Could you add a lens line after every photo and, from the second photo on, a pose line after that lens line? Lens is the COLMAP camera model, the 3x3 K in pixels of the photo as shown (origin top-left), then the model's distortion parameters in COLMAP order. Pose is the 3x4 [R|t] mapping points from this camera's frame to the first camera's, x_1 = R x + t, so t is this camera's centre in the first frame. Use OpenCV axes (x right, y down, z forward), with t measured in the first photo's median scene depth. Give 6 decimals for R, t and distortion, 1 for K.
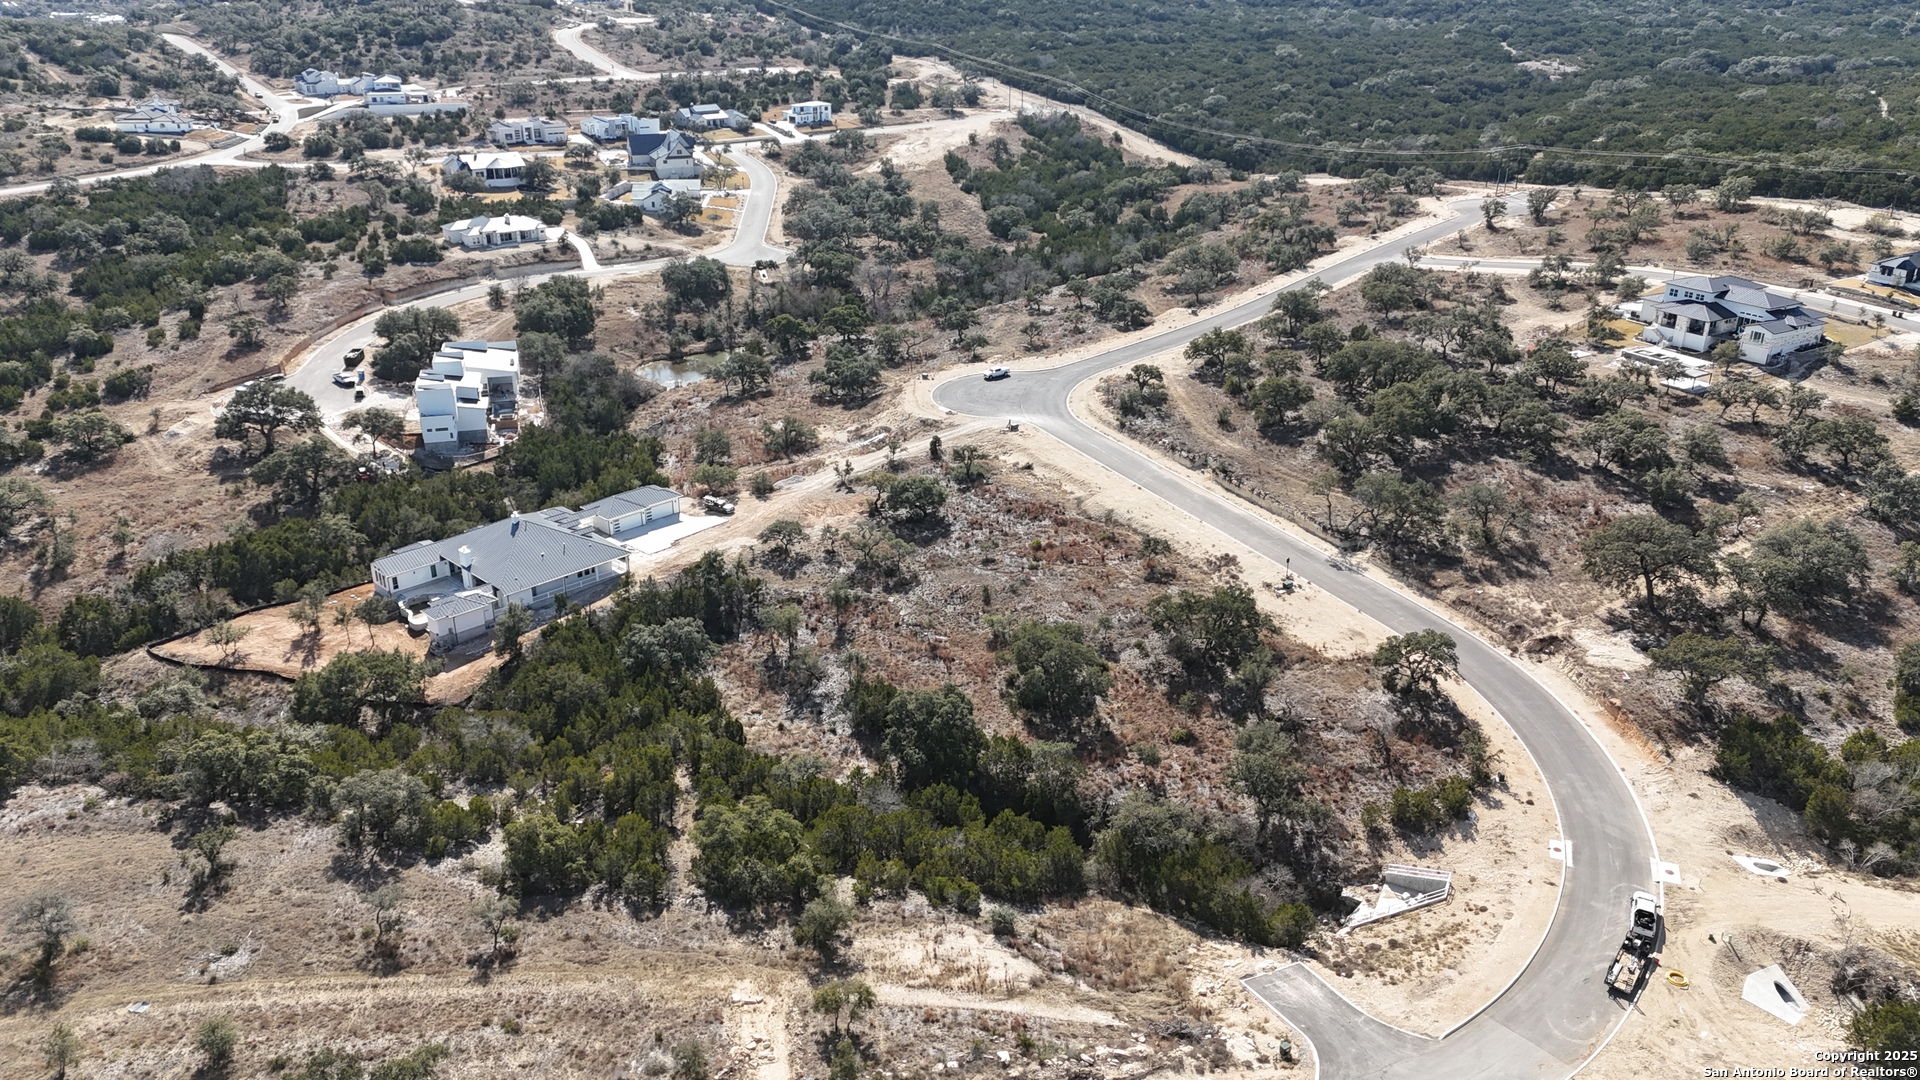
lens RADIAL K [[1400.5, 0, 963.4], [0, 1400.5, 534.0], [0, 0, 1]] dist [0.083666, -0.083453]
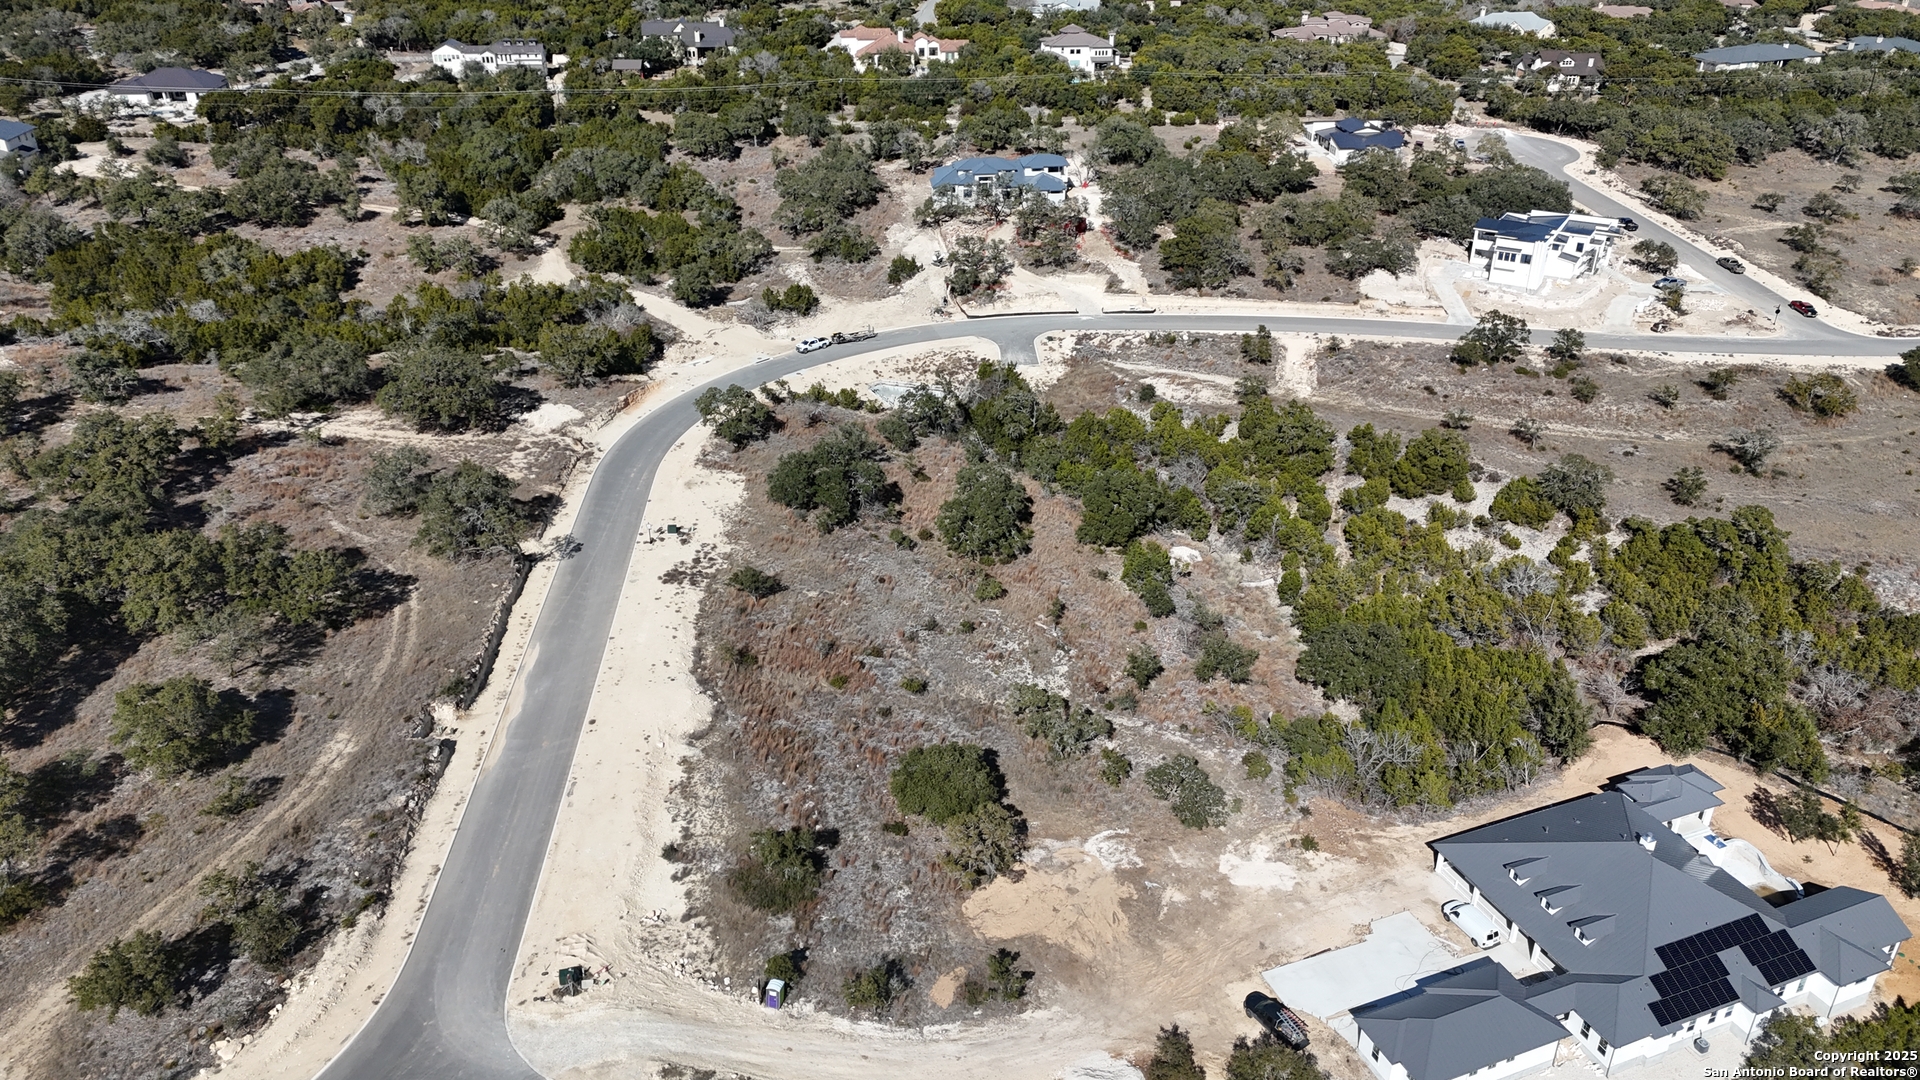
lens RADIAL K [[1372.3, 0, 961.0], [0, 1372.3, 574.6], [0, 0, 1]] dist [0.080966, -0.074549]
pose [[-0.918670, -0.193884, 0.344171, -0.254288], [0.154230, 0.626069, 0.764363, -0.599207], [-0.363673, 0.755279, -0.545248, 1.443131]]
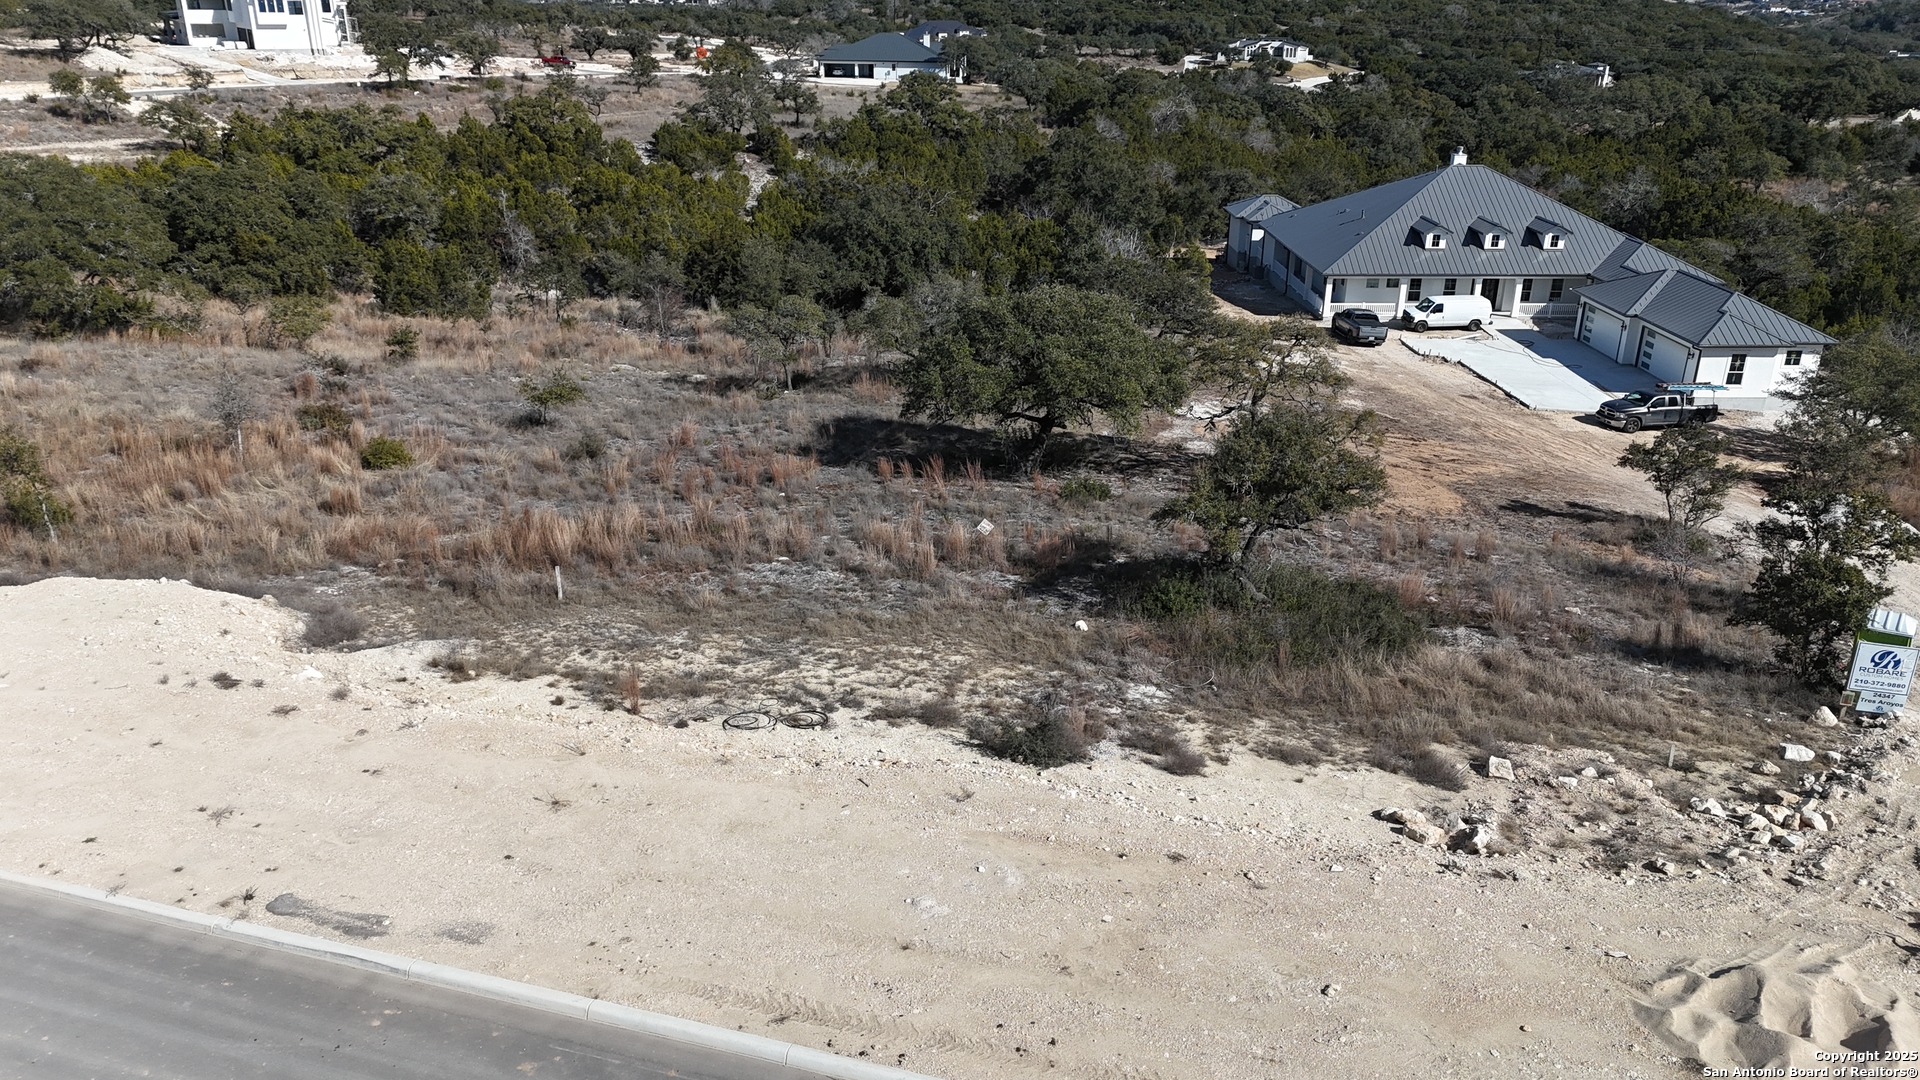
lens RADIAL K [[1396.0, 0, 960.0], [0, 1396.0, 540.0], [0, 0, 1]] dist [0.079258, -0.084213]
pose [[-0.712003, 0.252947, -0.655034, 0.155243], [-0.279922, 0.753283, 0.595154, -0.162758], [0.643969, 0.607110, -0.465534, 1.294760]]
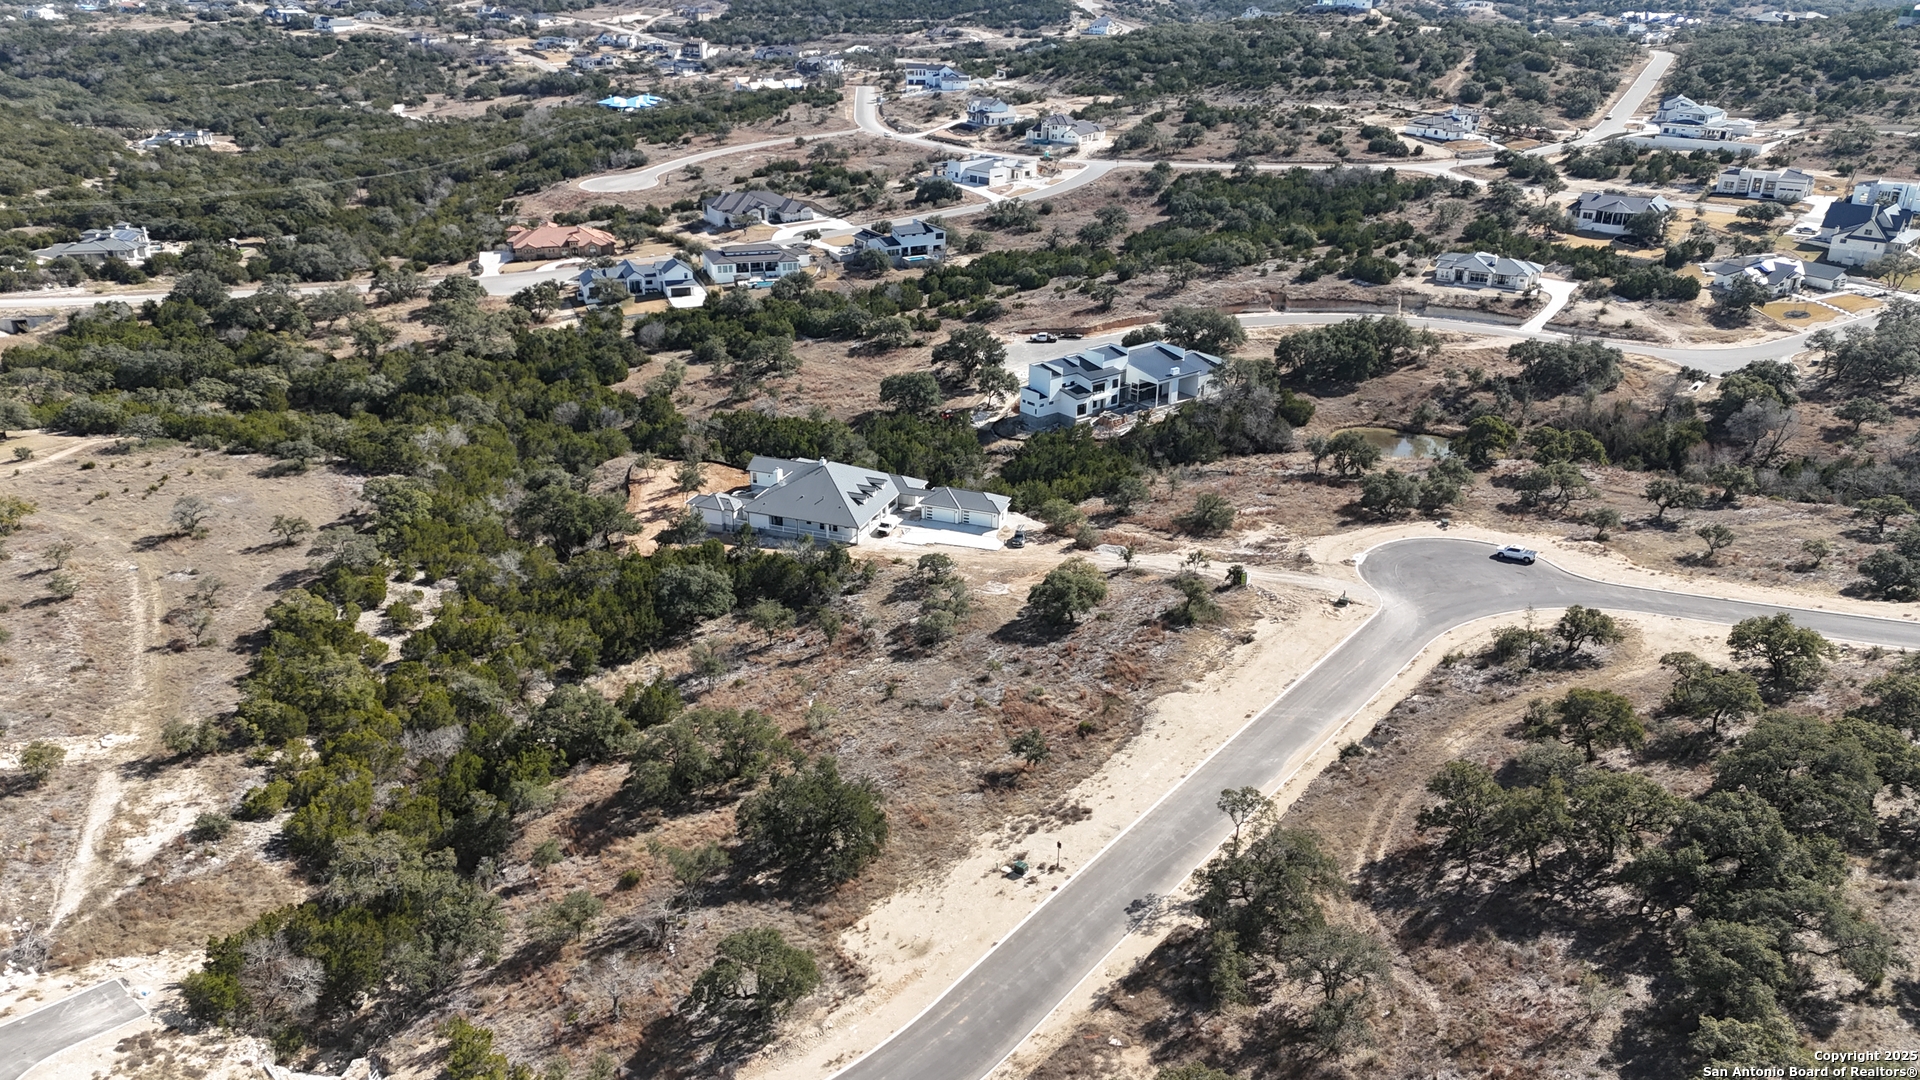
lens RADIAL K [[1396.0, 0, 960.0], [0, 1396.0, 540.0], [0, 0, 1]] dist [0.079258, -0.084213]
pose [[0.419979, 0.359329, -0.833367, 0.742465], [-0.367404, 0.906981, 0.205915, -0.245364], [0.829839, 0.219702, 0.512931, 0.581512]]
